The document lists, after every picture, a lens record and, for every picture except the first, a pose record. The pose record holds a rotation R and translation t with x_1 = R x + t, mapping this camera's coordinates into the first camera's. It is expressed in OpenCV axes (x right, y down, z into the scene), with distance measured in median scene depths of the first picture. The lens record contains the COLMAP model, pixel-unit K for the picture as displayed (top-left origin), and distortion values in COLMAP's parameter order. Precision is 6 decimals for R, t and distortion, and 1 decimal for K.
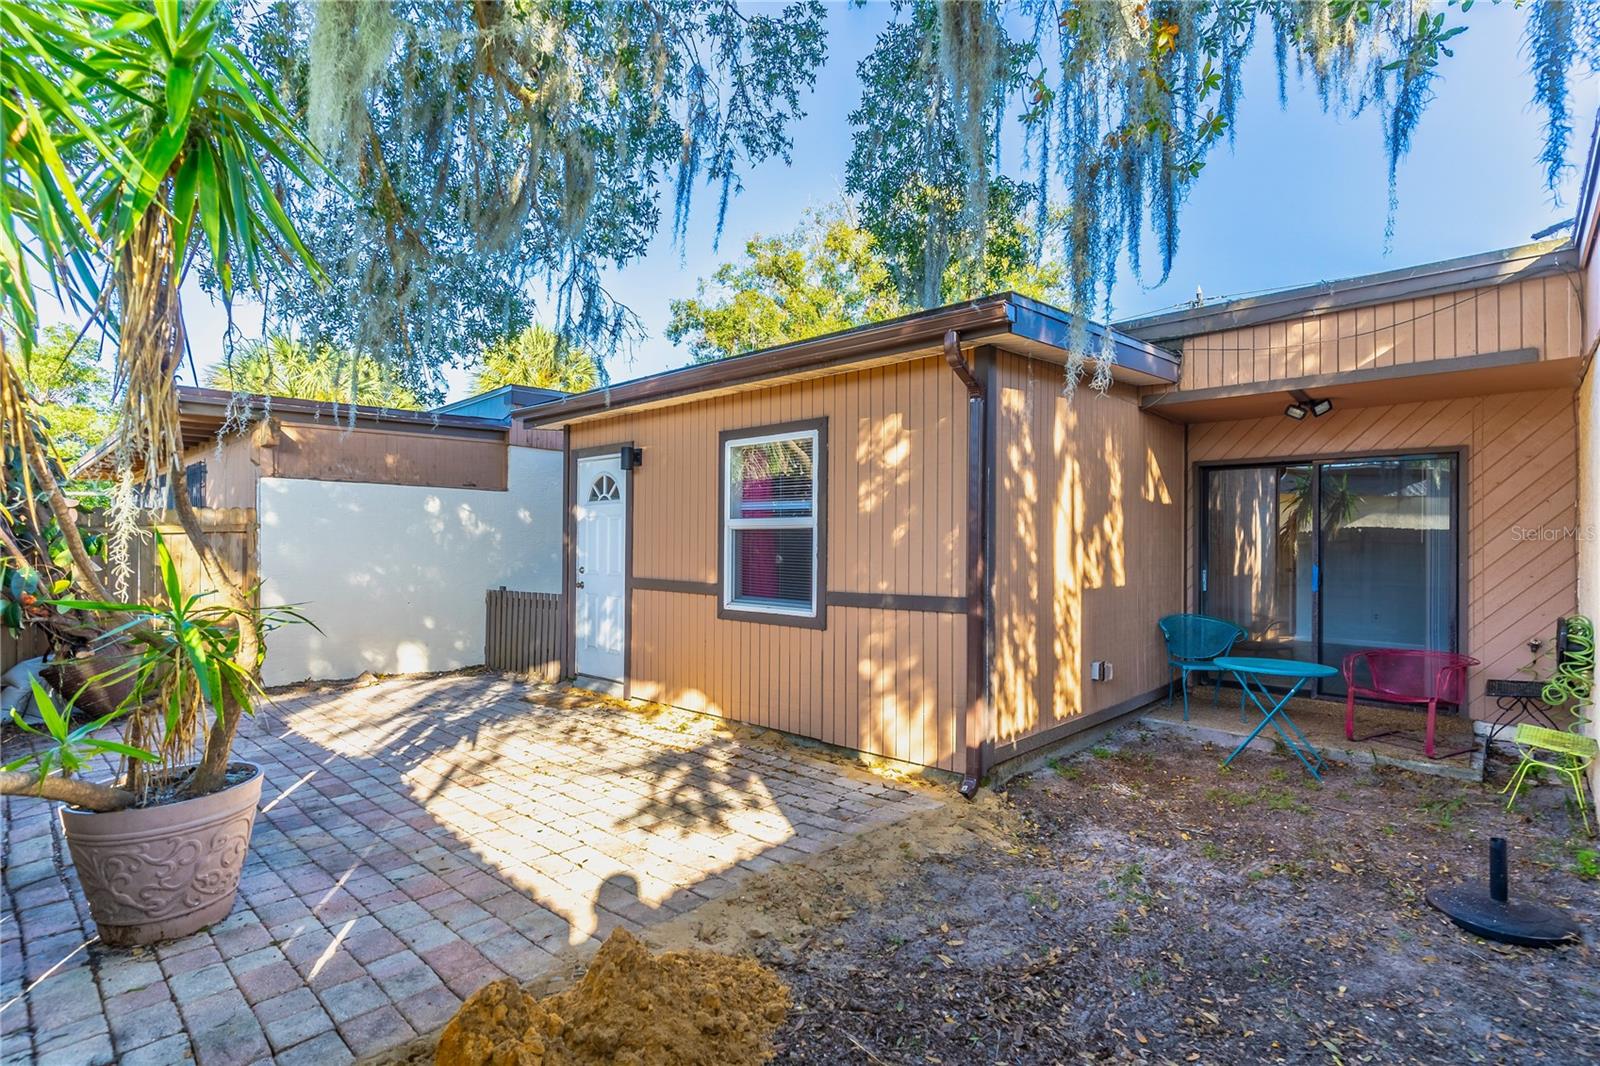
lens RADIAL K [[776.3, 0, 800.0], [0, 776.3, 533.0], [0, 0, 1]] dist [0.000336, -0.000353]
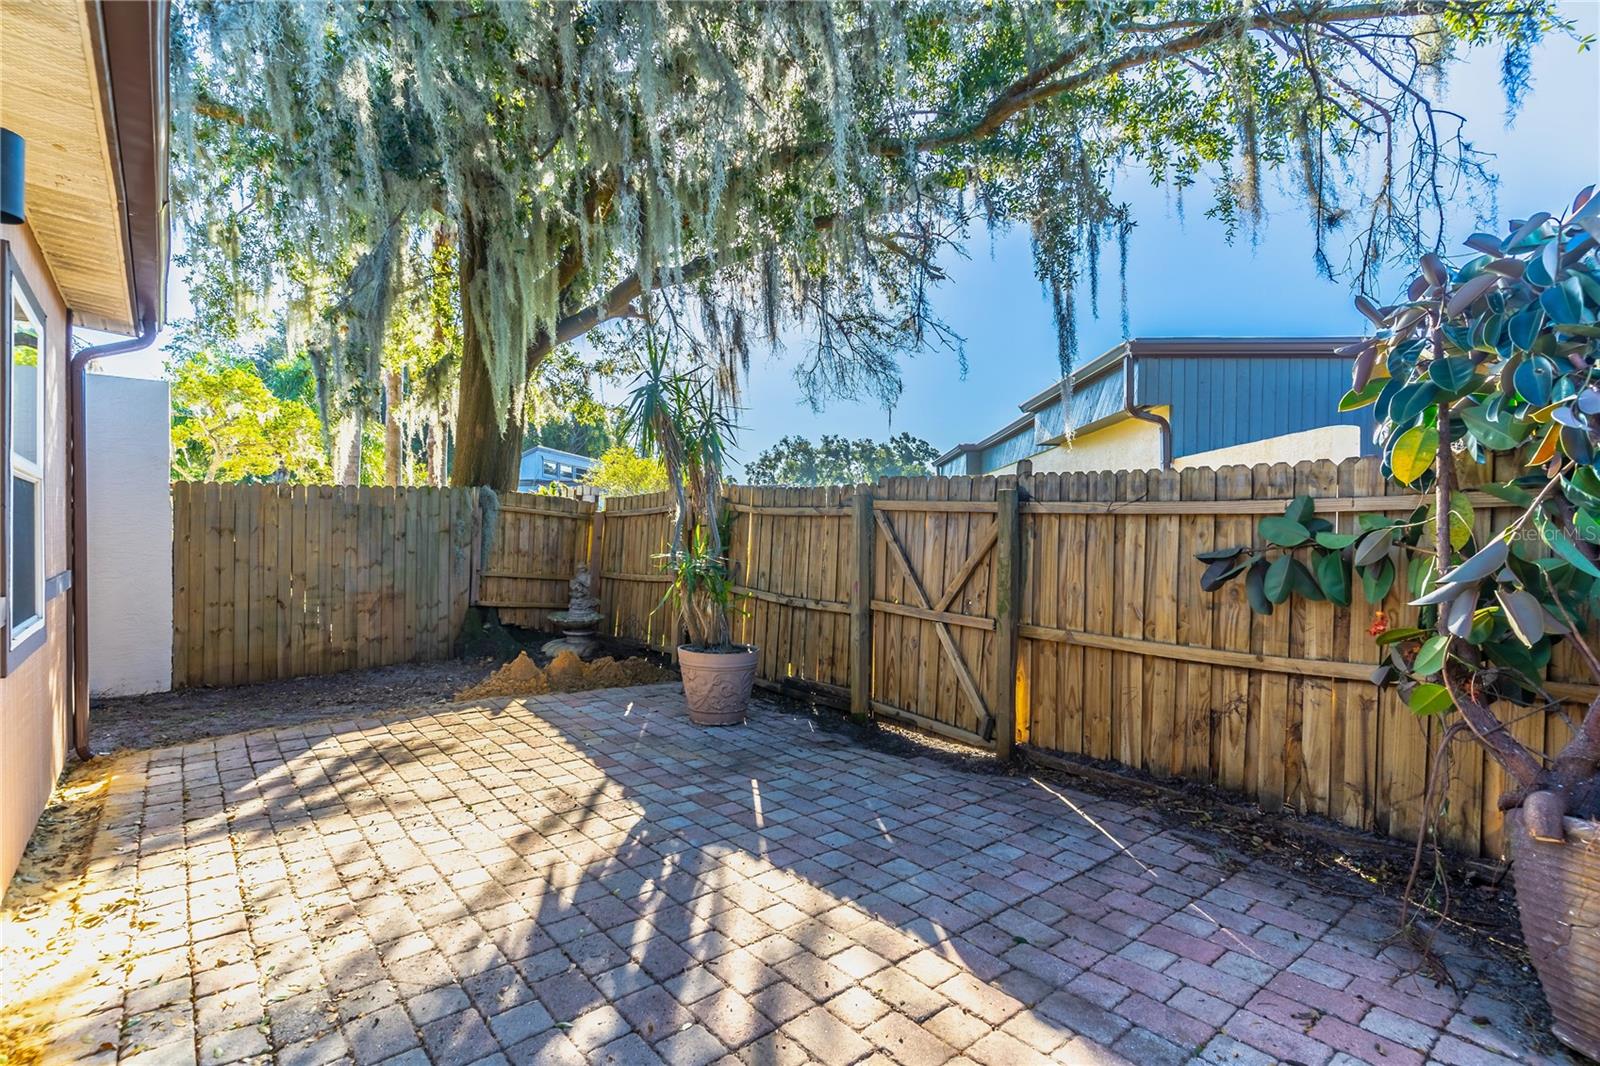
lens RADIAL K [[776.3, 0, 800.0], [0, 776.3, 533.0], [0, 0, 1]] dist [0.000336, -0.000353]
pose [[-0.991647, -0.007027, 0.128791, -0.808626], [-0.008868, 0.999866, -0.013724, 0.042090], [-0.128677, -0.014752, -0.991577, 1.854834]]
